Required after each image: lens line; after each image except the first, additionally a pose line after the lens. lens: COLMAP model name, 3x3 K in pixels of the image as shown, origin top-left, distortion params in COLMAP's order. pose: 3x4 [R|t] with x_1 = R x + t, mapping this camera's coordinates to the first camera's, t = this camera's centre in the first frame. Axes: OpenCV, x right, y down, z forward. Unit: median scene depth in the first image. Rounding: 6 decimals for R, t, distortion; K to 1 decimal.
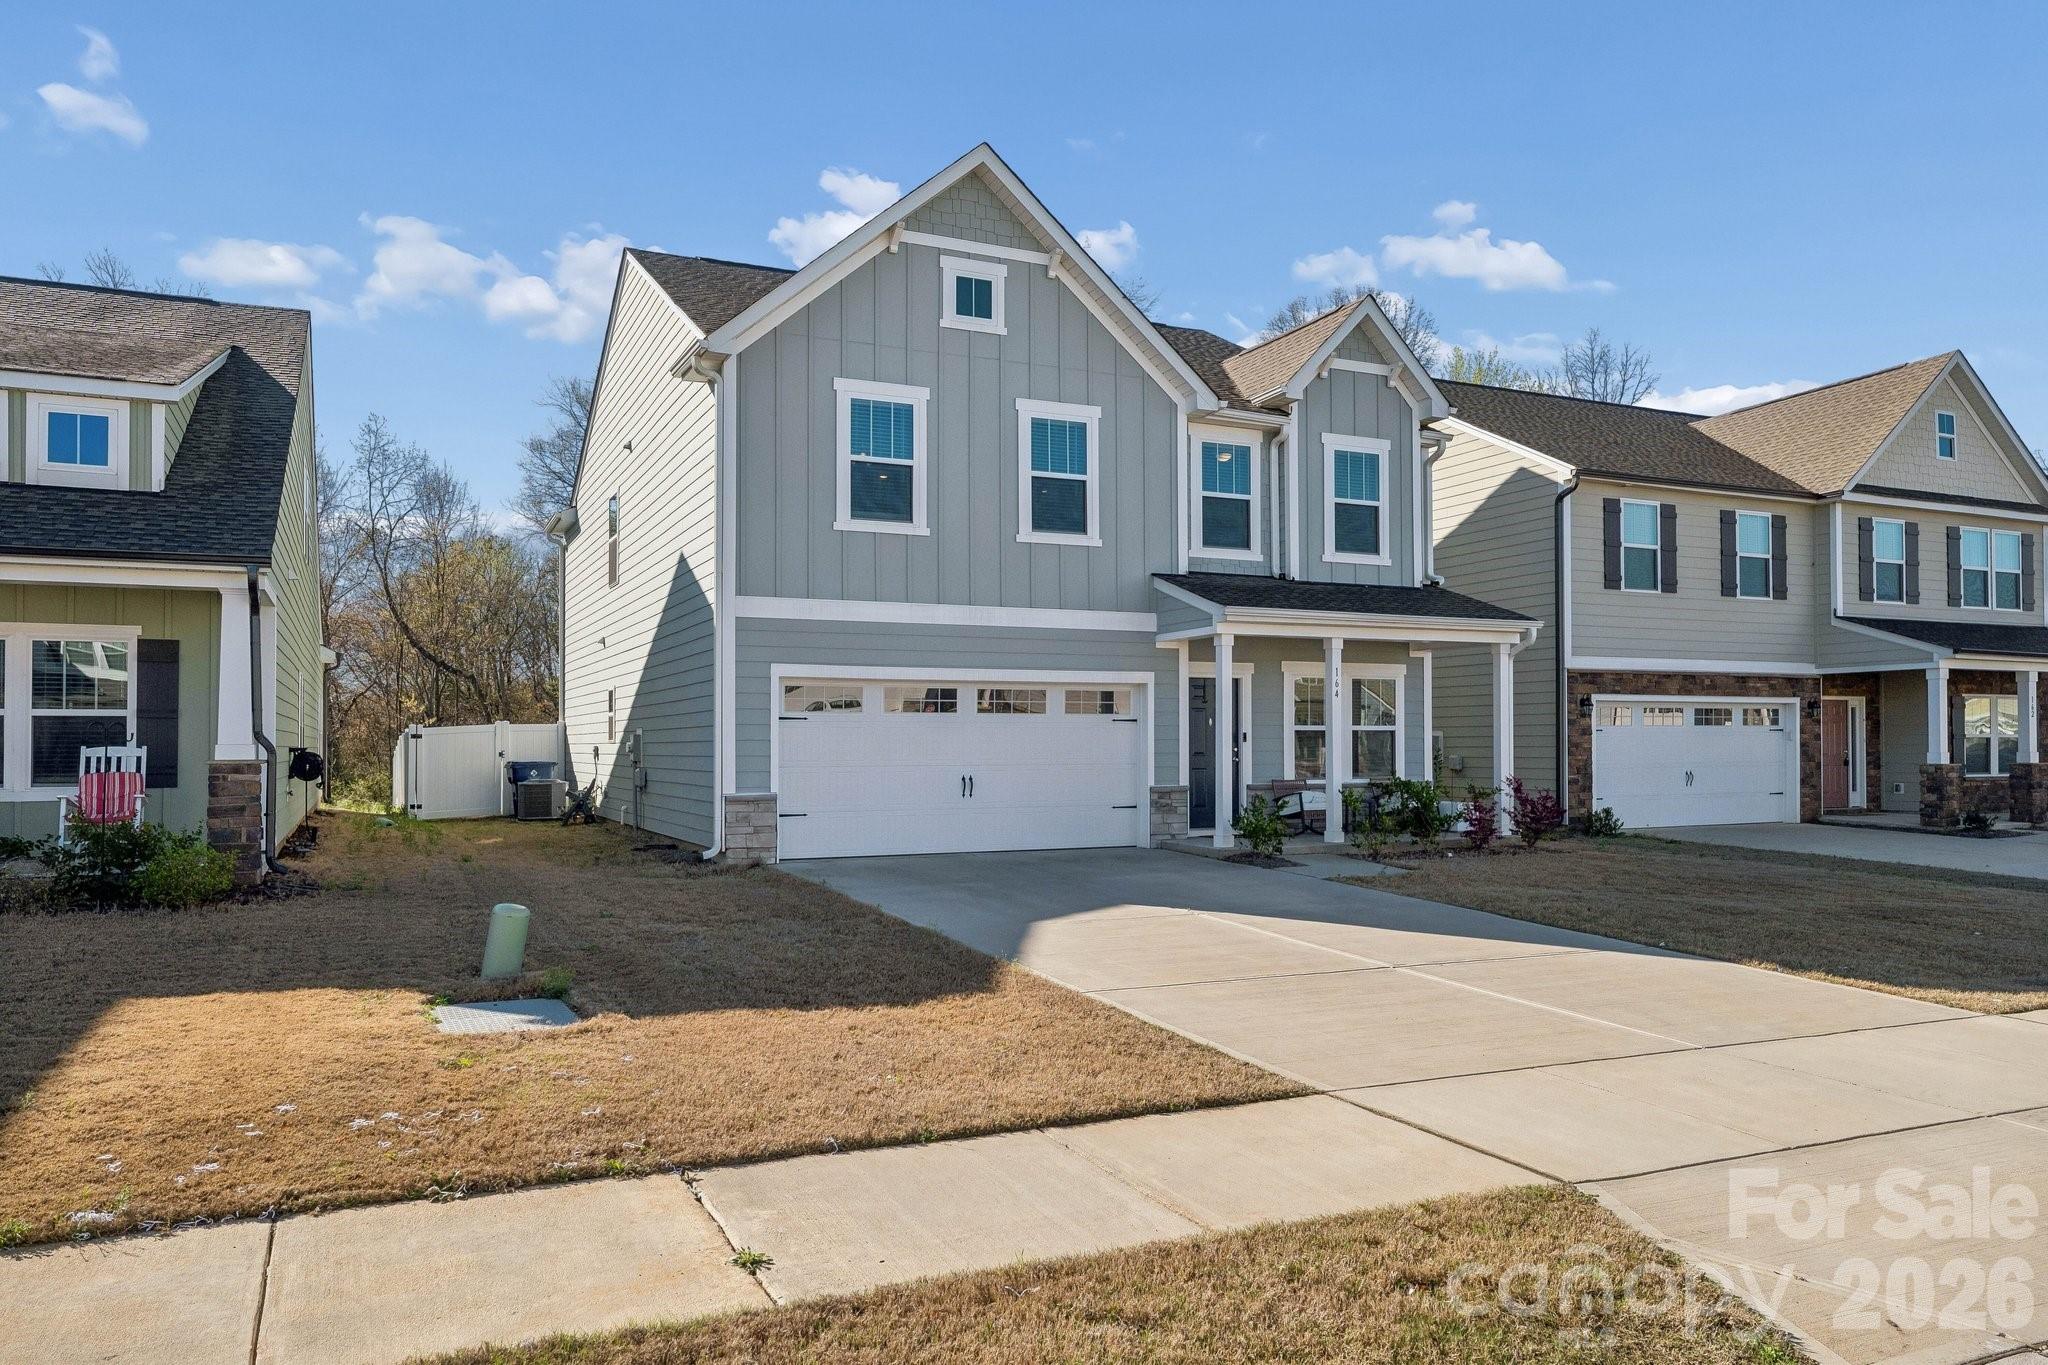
lens RADIAL K [[1354.3, 0, 1026.2], [0, 1354.3, 688.8], [0, 0, 1]] dist [-0.004049, 0.002116]
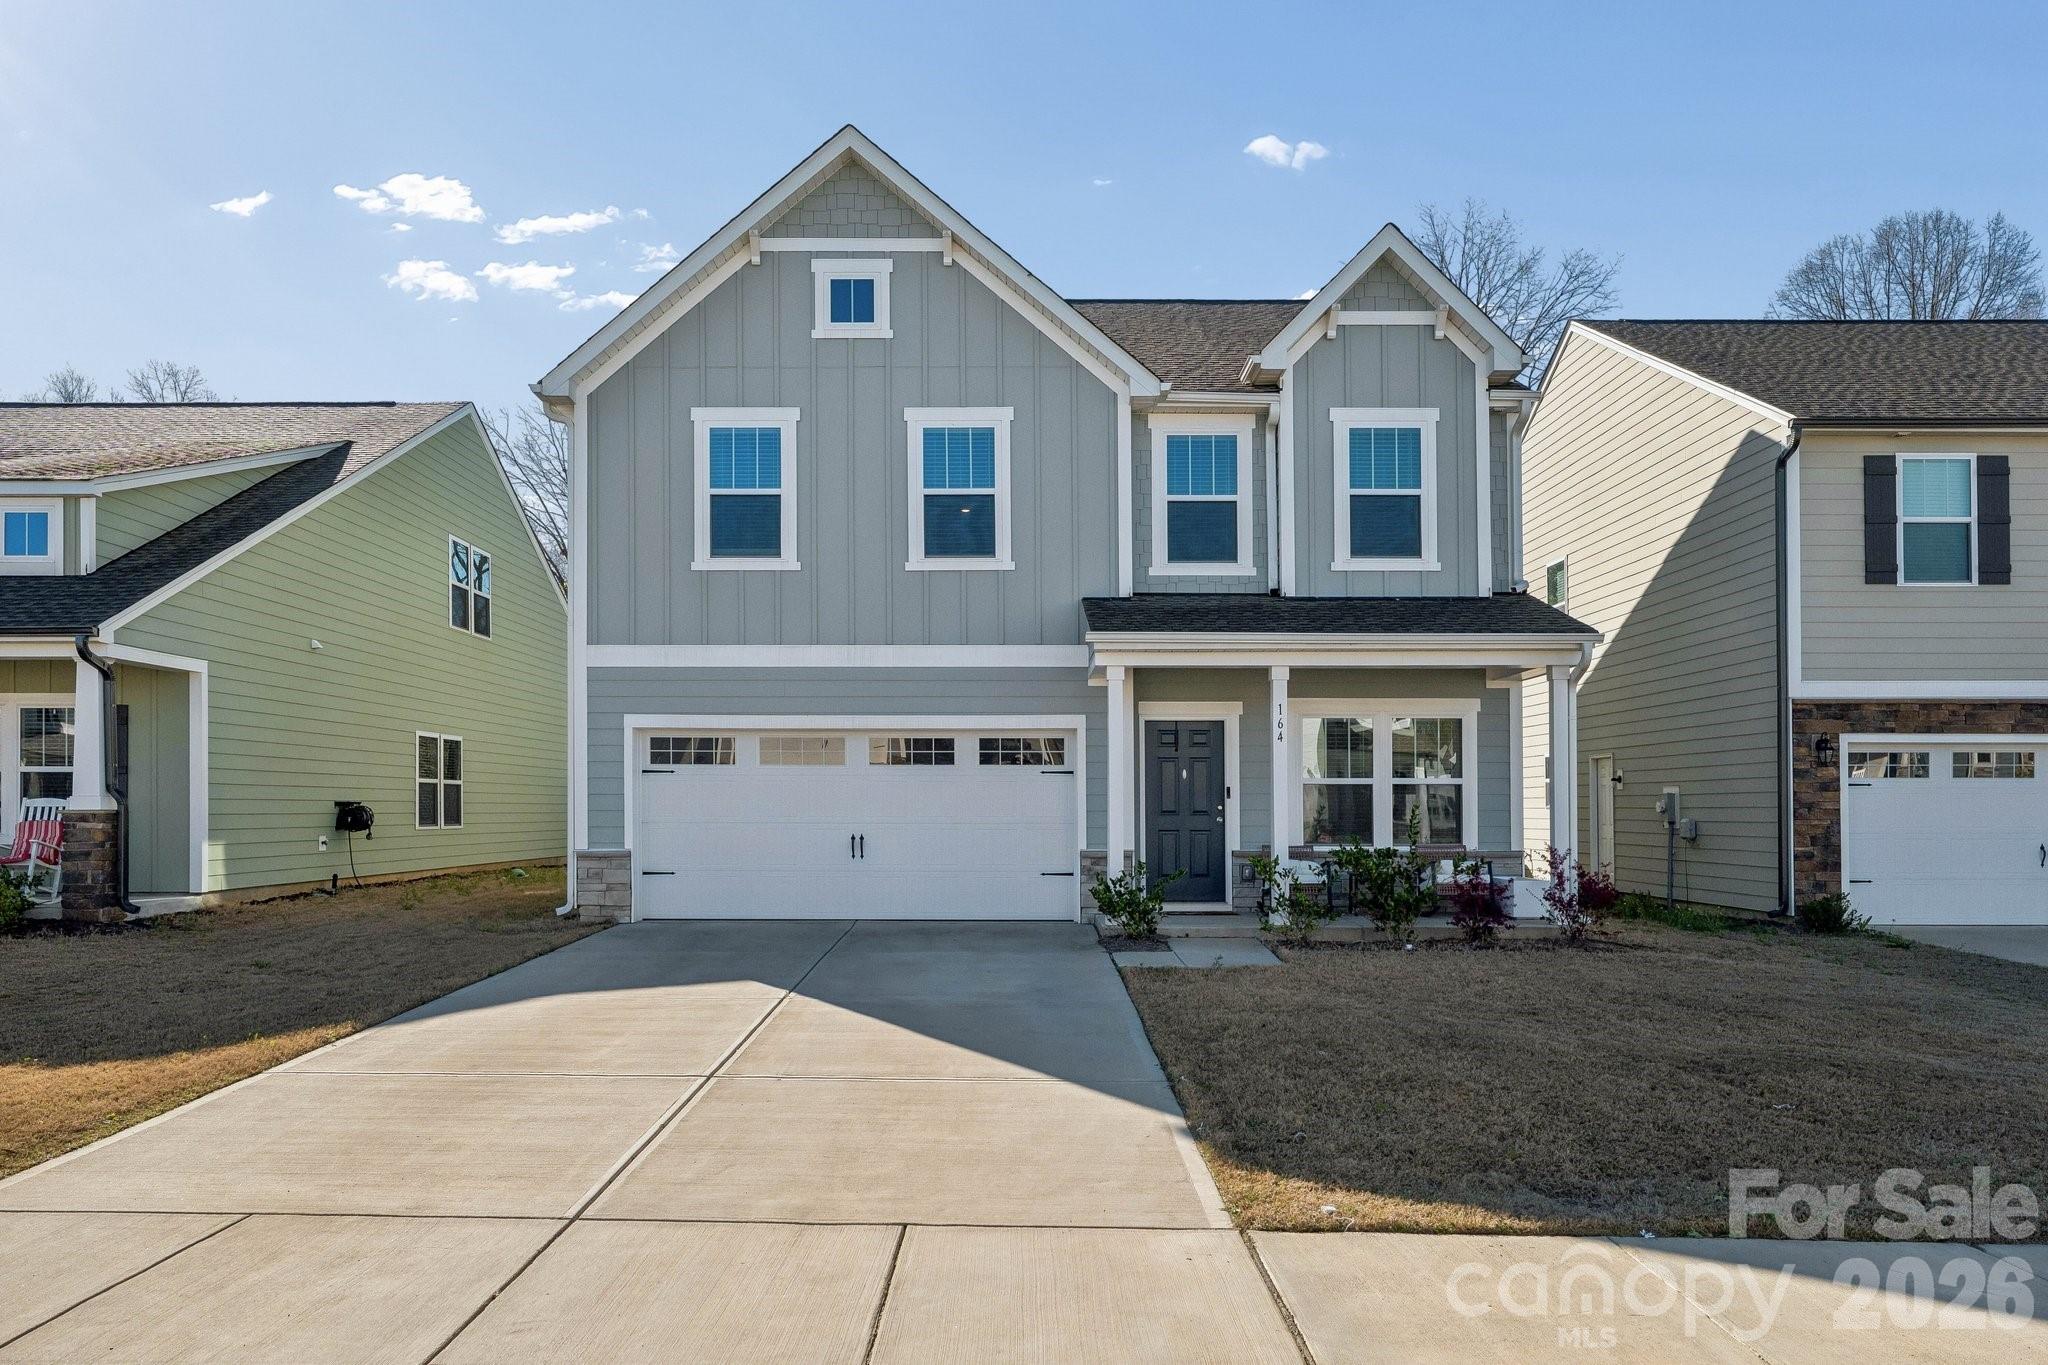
lens RADIAL K [[1400.3, 0, 1001.6], [0, 1400.3, 756.0], [0, 0, 1]] dist [-0.000200, -0.000944]
pose [[0.906966, -0.008546, -0.421118, 0.419769], [0.012281, 0.999906, 0.006159, 0.007206], [0.421026, -0.010757, 0.906985, 0.190079]]
